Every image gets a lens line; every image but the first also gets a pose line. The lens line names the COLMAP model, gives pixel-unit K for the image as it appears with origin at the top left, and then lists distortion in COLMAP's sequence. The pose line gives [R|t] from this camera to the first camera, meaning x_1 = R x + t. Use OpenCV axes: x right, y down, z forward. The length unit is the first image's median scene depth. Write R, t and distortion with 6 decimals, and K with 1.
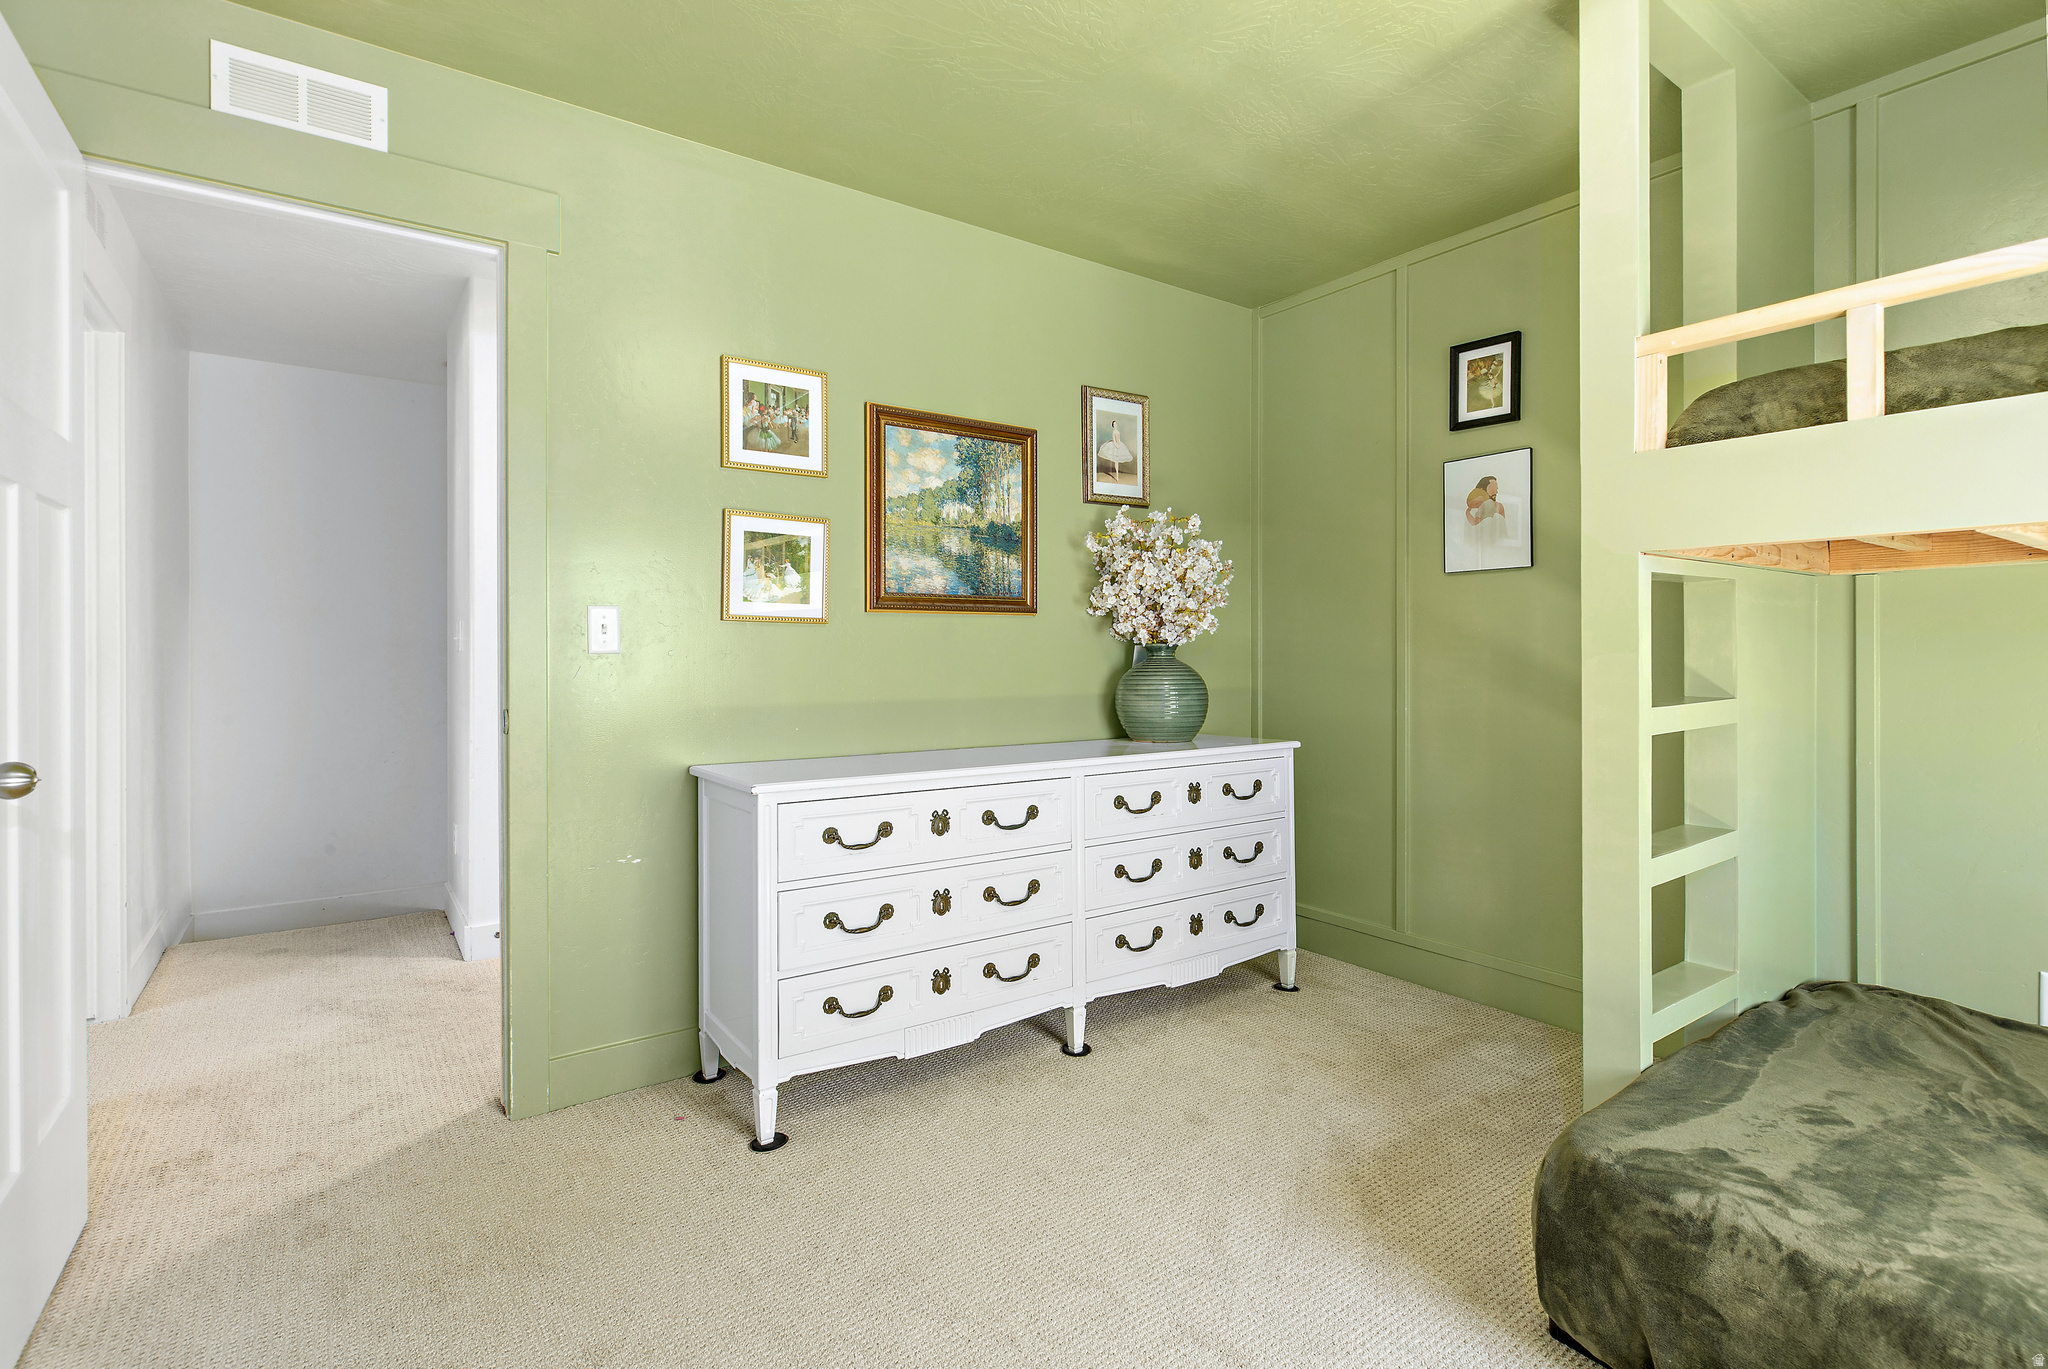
lens RADIAL K [[977.9, 0, 1043.7], [0, 977.9, 651.9], [0, 0, 1]] dist [-0.002850, -0.000692]
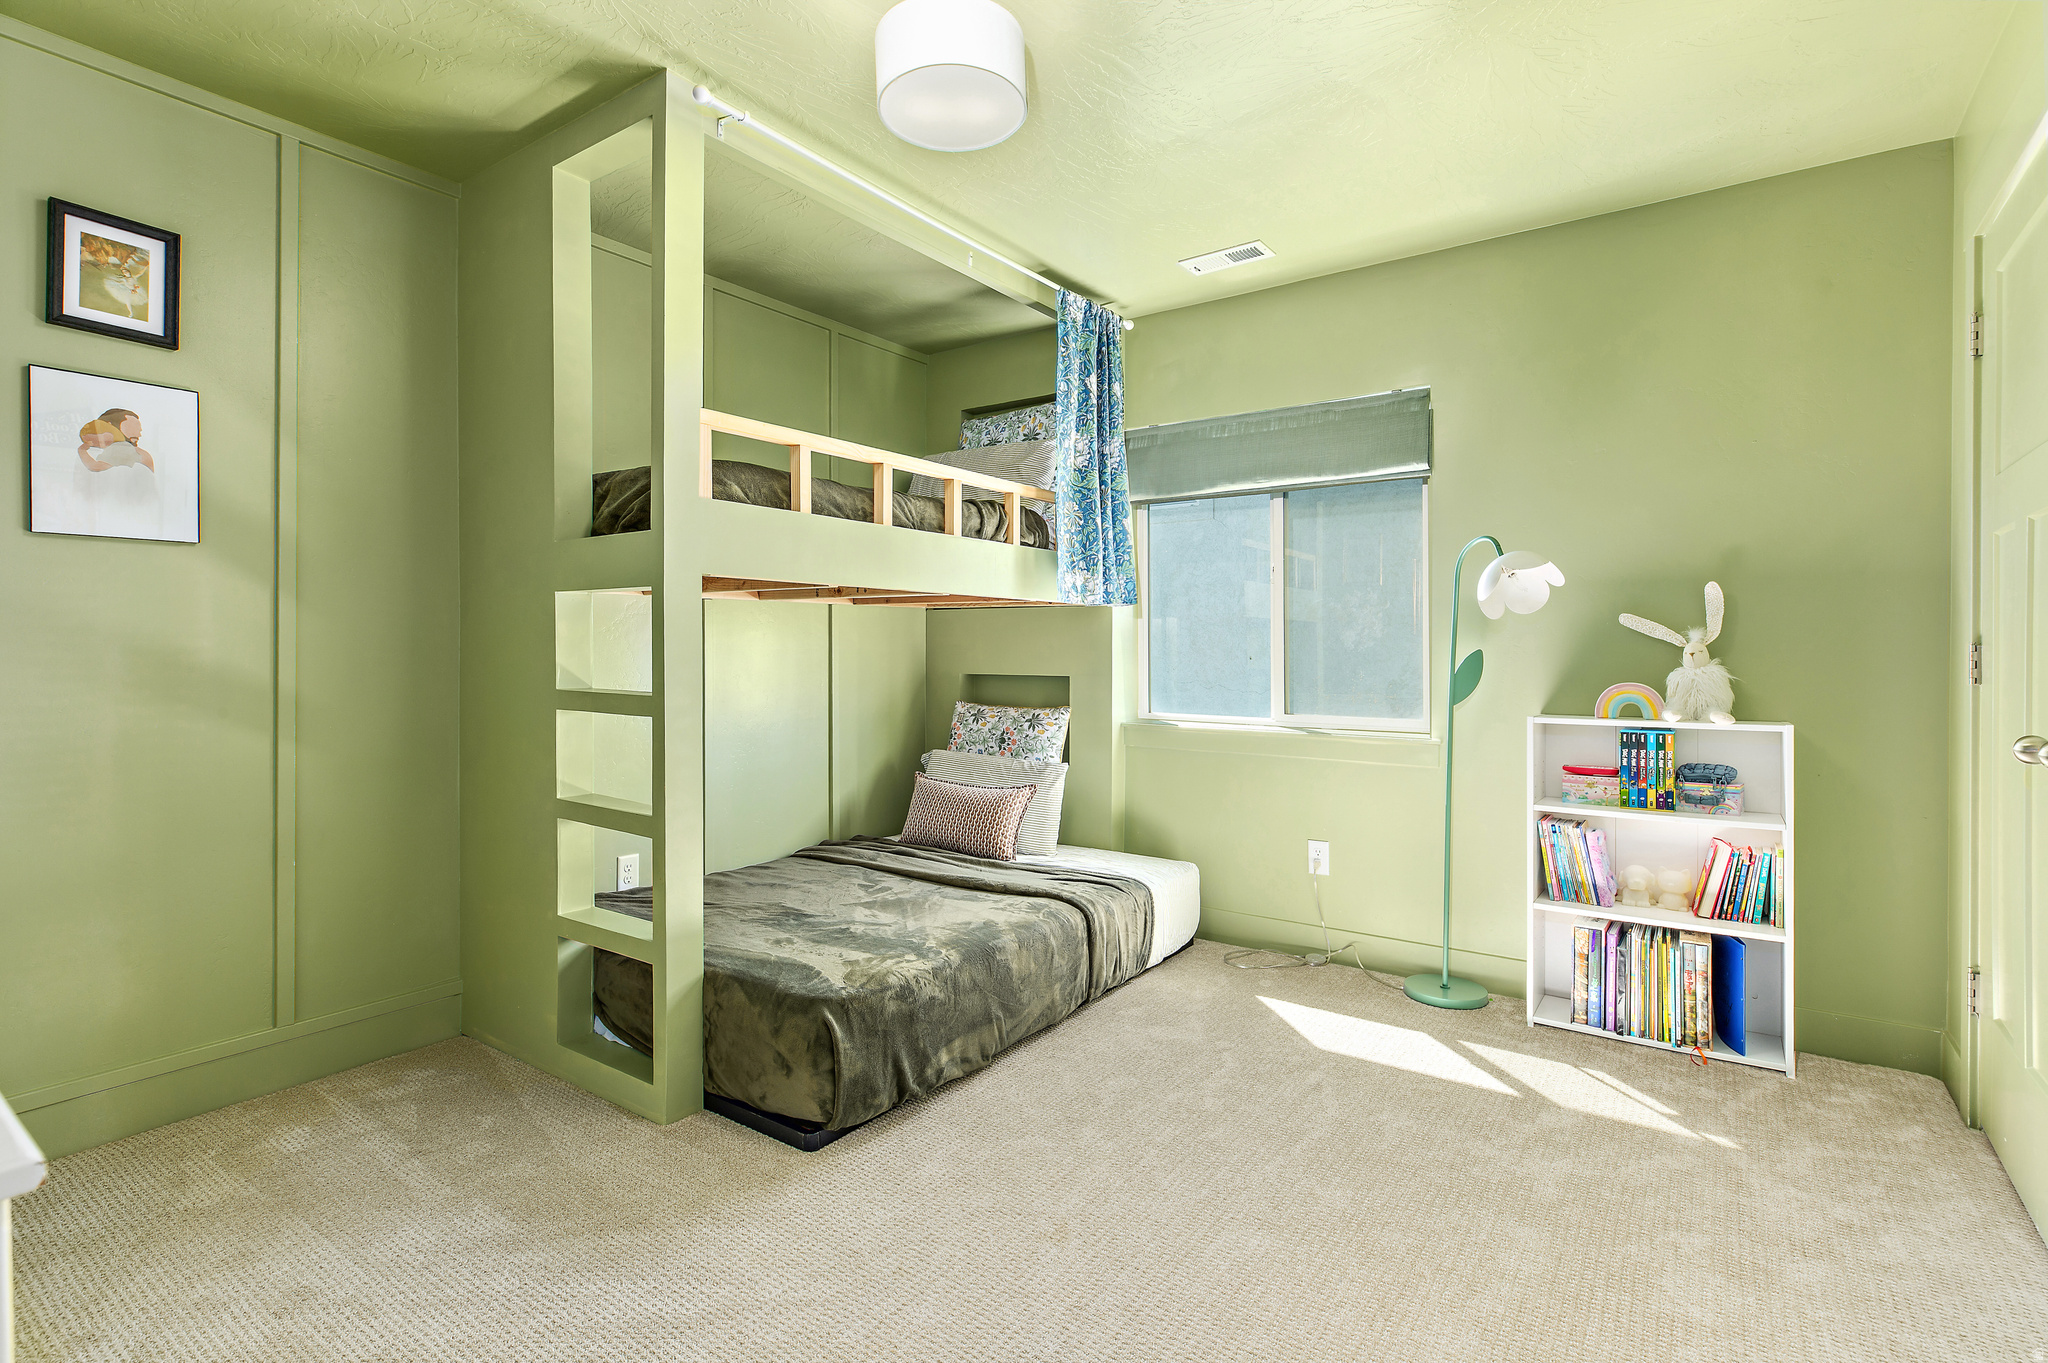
lens RADIAL K [[977.9, 0, 1043.7], [0, 977.9, 648.9], [0, 0, 1]] dist [-0.002850, -0.000692]
pose [[-0.326092, -0.008449, 0.945300, -0.469926], [-0.002124, 0.999964, 0.008205, -0.009567], [-0.945336, 0.000668, -0.326098, 0.611653]]
